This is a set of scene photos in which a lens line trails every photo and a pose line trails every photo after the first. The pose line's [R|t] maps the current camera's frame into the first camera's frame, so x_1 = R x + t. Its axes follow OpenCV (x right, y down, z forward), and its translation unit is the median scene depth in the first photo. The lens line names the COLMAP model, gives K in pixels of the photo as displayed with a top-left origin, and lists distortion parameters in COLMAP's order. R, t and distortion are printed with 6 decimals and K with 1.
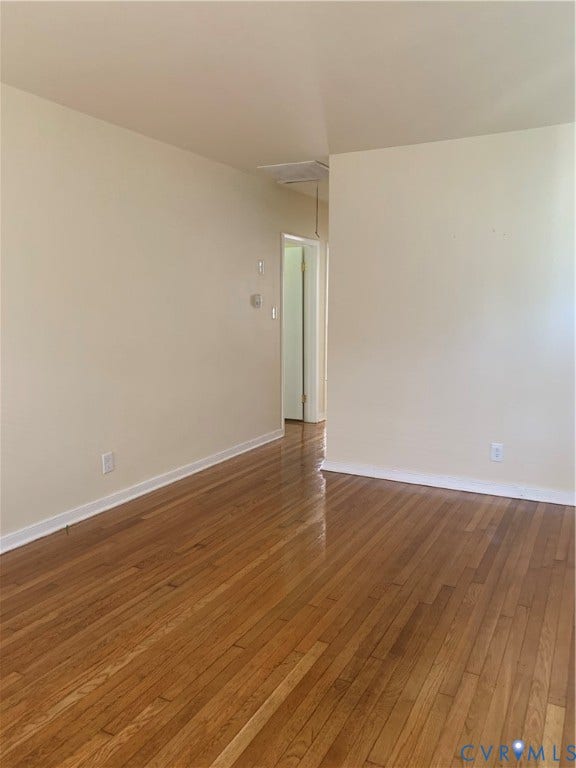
lens RADIAL K [[591.4, 0, 288.6], [0, 591.4, 384.2], [0, 0, 1]] dist [-0.000536, -0.026670]
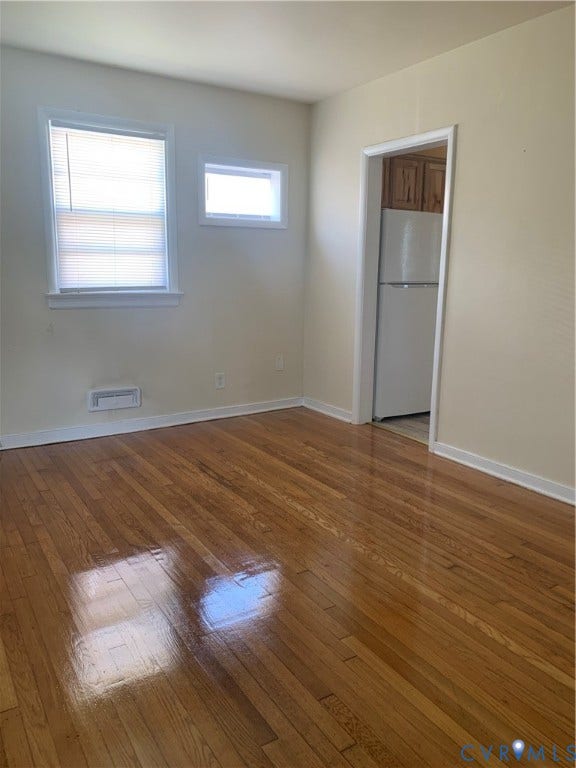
lens RADIAL K [[591.4, 0, 290.1], [0, 591.4, 385.7], [0, 0, 1]] dist [-0.000536, -0.026670]
pose [[-0.509791, 0.164572, -0.844410, 0.645349], [-0.124668, 0.957040, 0.261788, -0.119379], [0.851217, 0.238729, -0.467373, 1.187884]]
